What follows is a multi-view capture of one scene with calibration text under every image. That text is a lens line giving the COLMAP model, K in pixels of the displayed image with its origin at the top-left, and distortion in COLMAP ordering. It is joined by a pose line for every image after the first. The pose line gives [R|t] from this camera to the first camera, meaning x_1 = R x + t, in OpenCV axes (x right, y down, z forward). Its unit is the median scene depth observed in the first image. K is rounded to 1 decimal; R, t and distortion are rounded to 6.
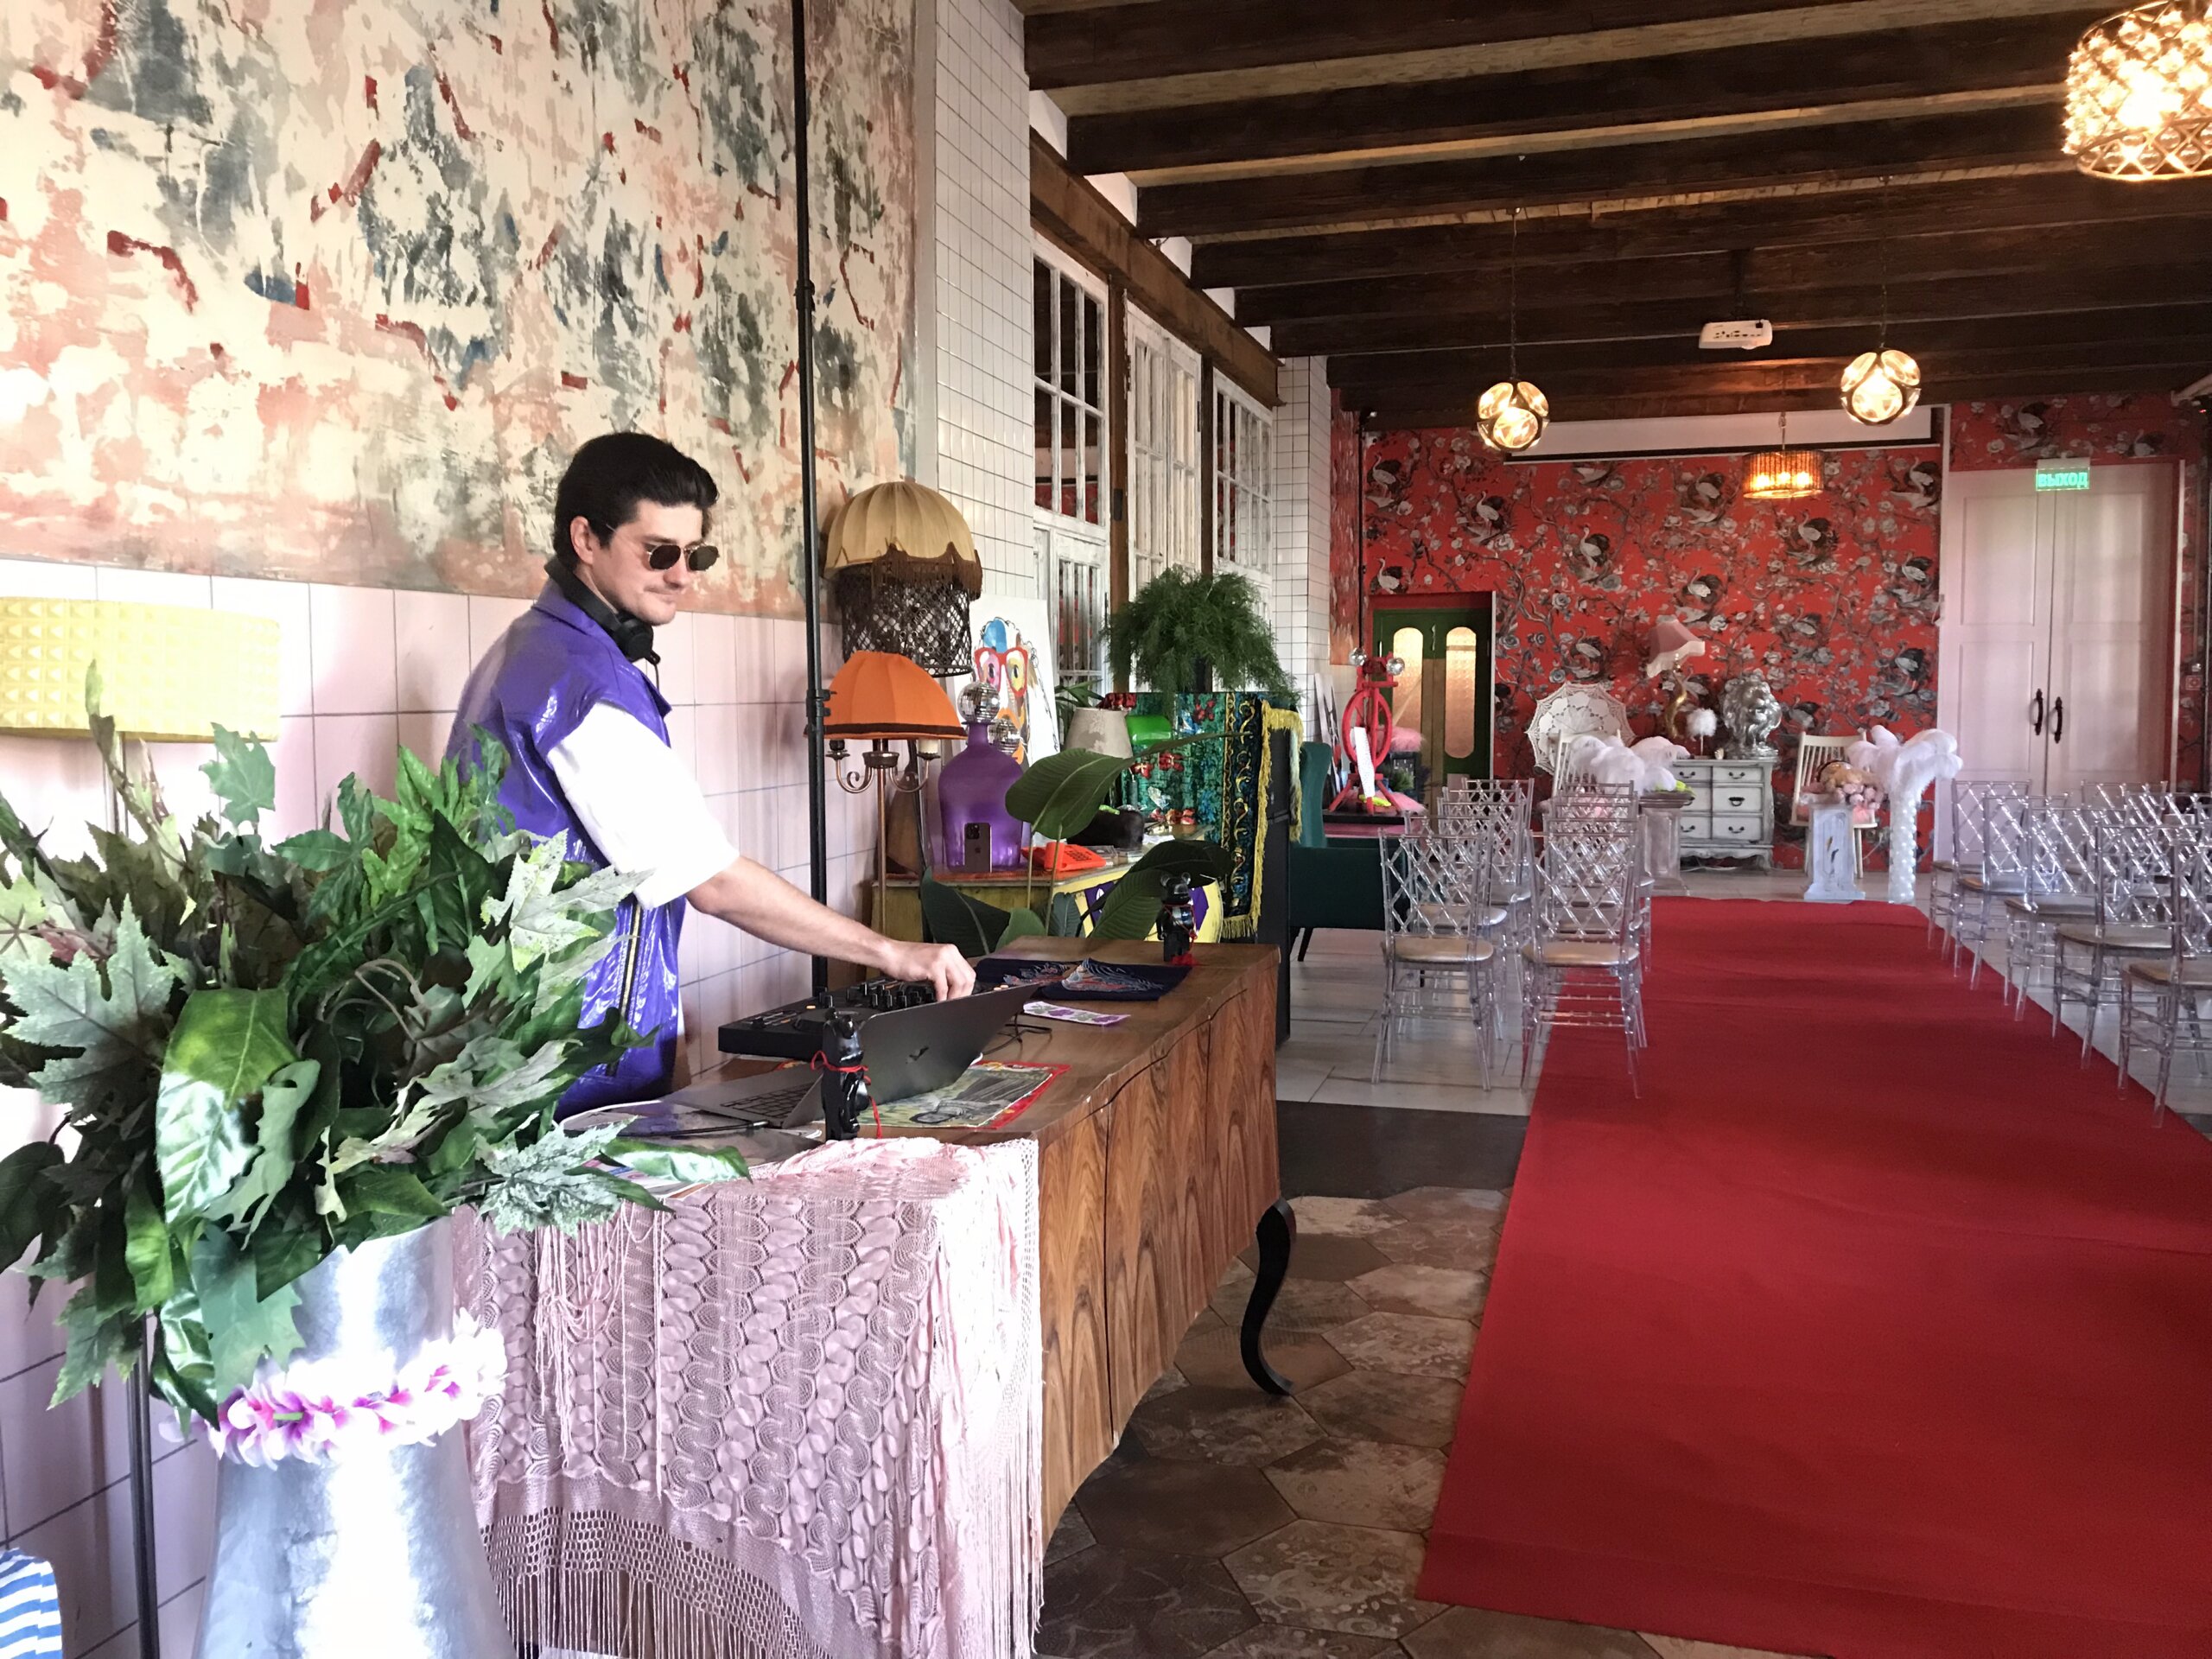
lens RADIAL K [[1831.2, 0, 1102.6], [0, 1831.2, 827.4], [0, 0, 1]] dist [-0.004278, -0.015606]
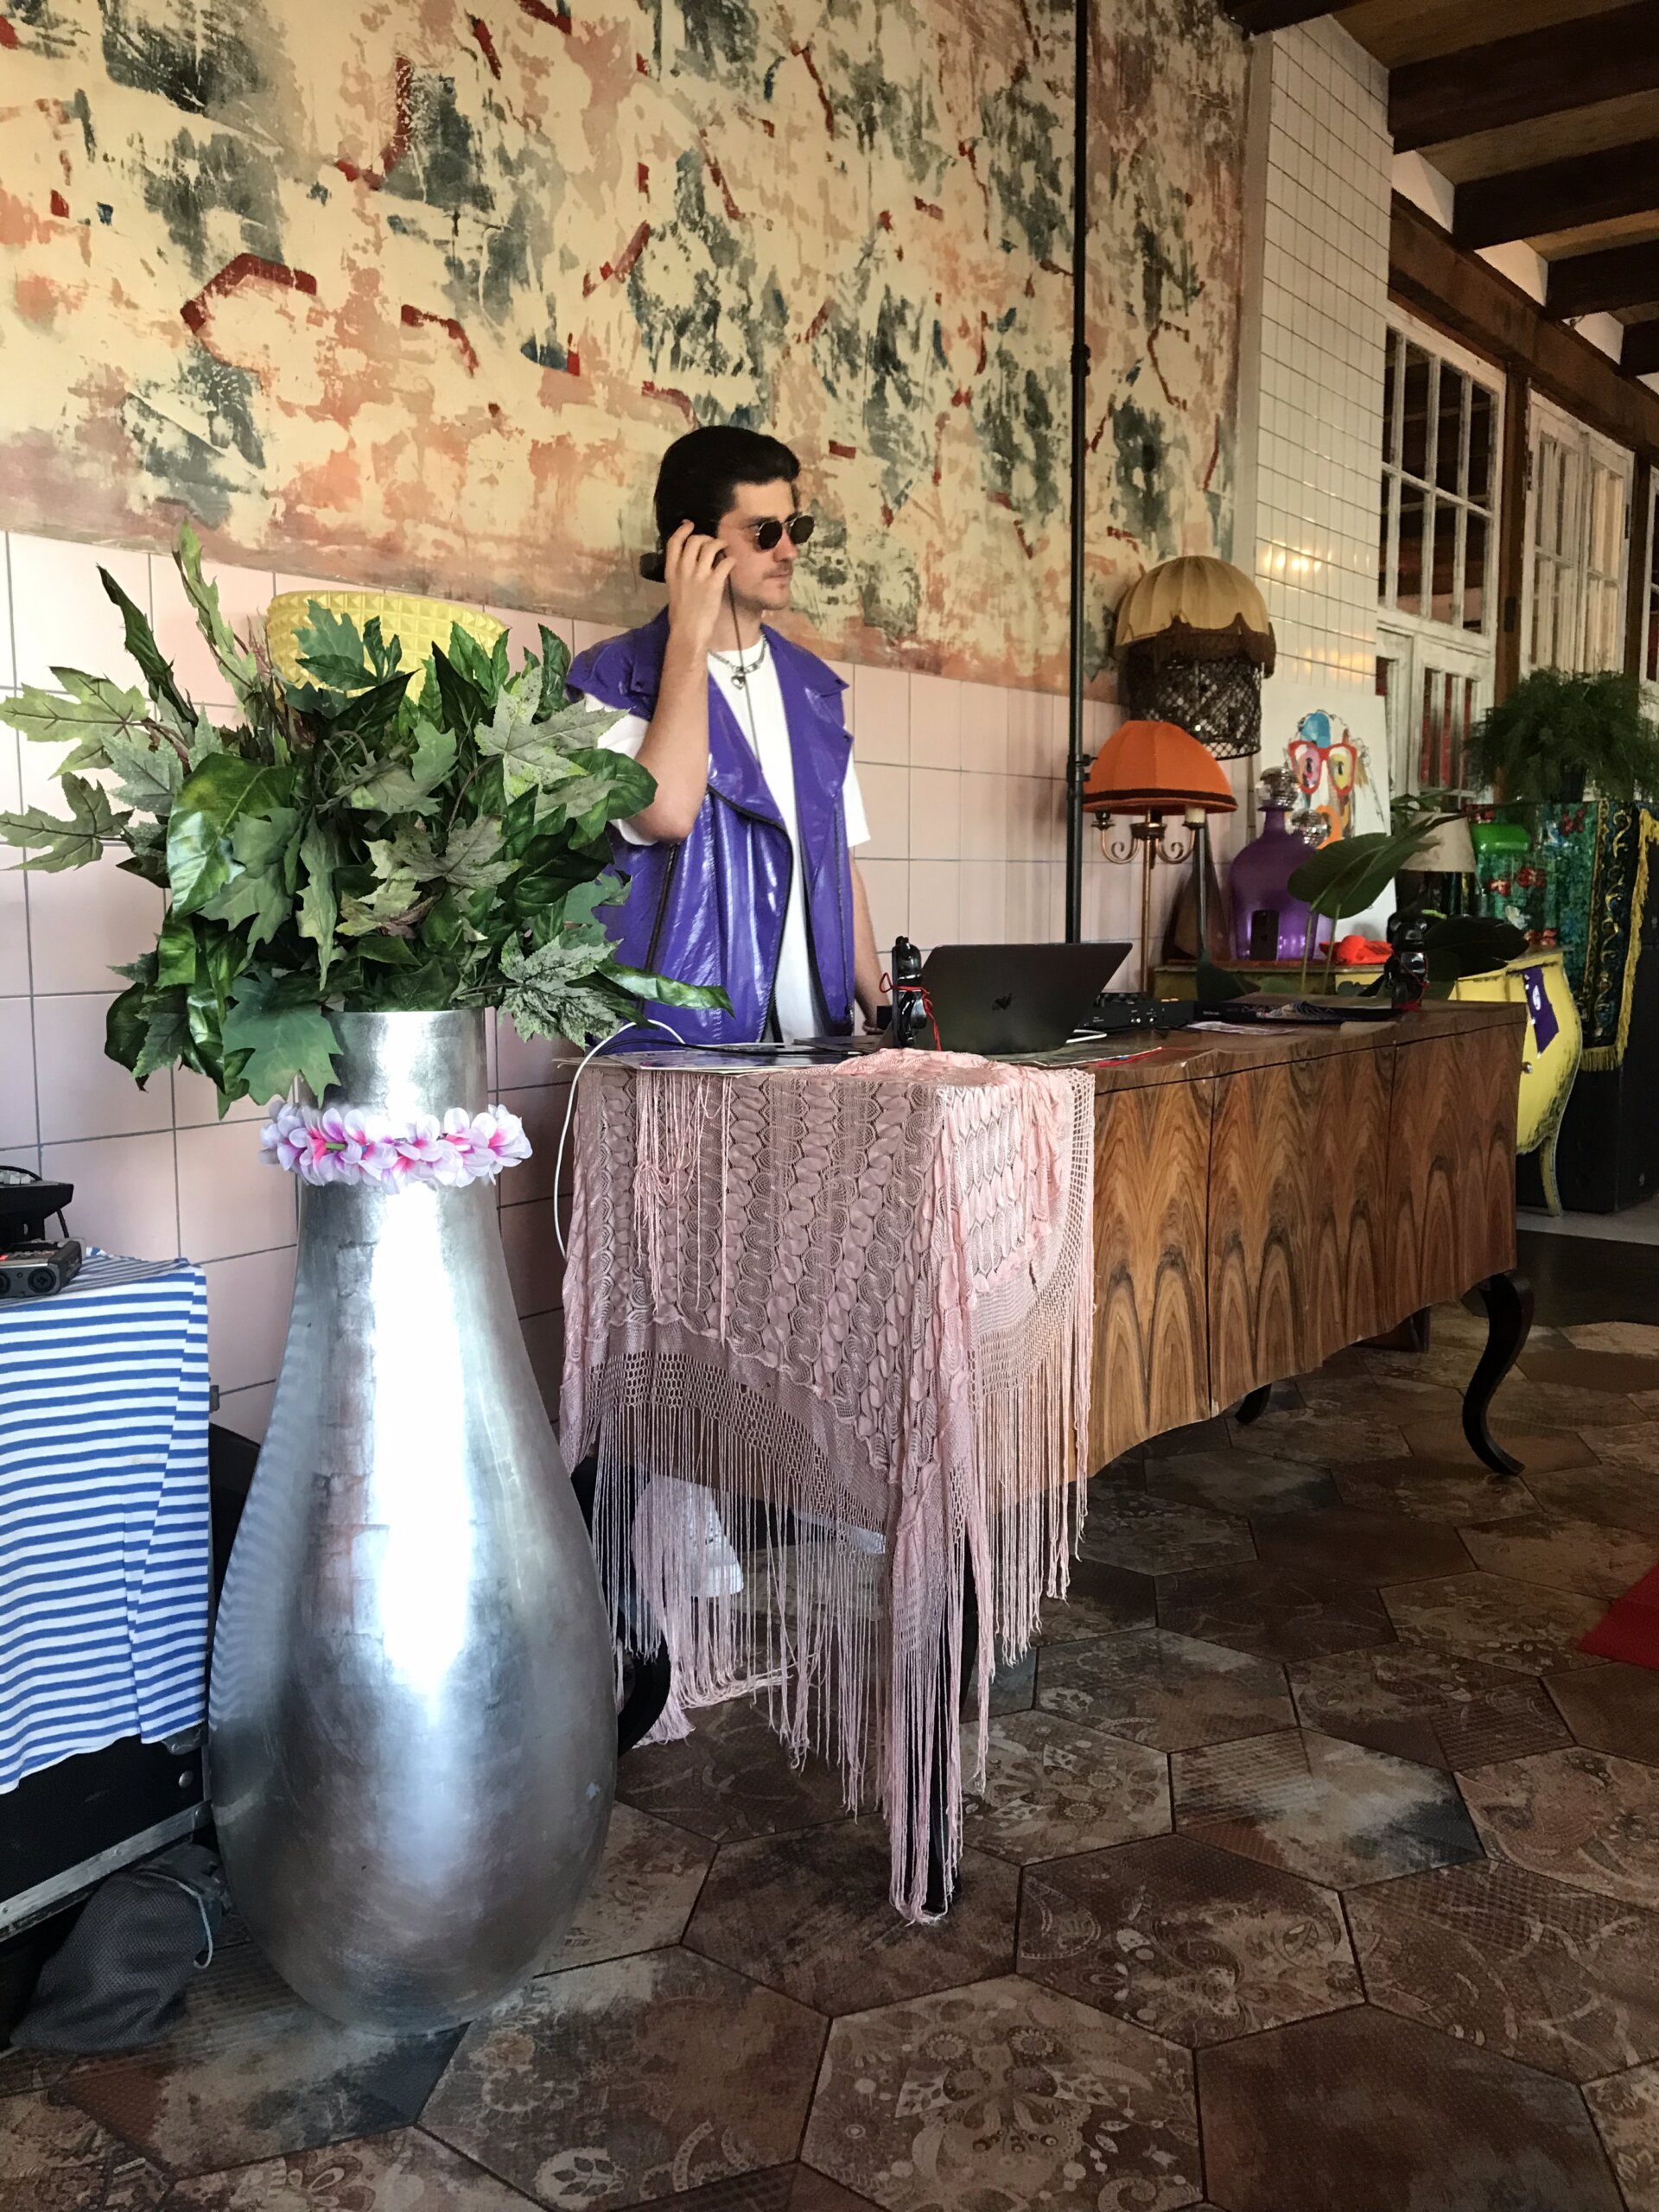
lens RADIAL K [[1824.8, 0, 831.3], [0, 1824.8, 1102.9], [0, 0, 1]] dist [-0.004916, 0.036389]
pose [[0.927085, 0.051198, -0.371338, 0.132192], [-0.031543, 0.997770, 0.058814, 0.081596], [0.373521, -0.042813, 0.926633, -0.015234]]
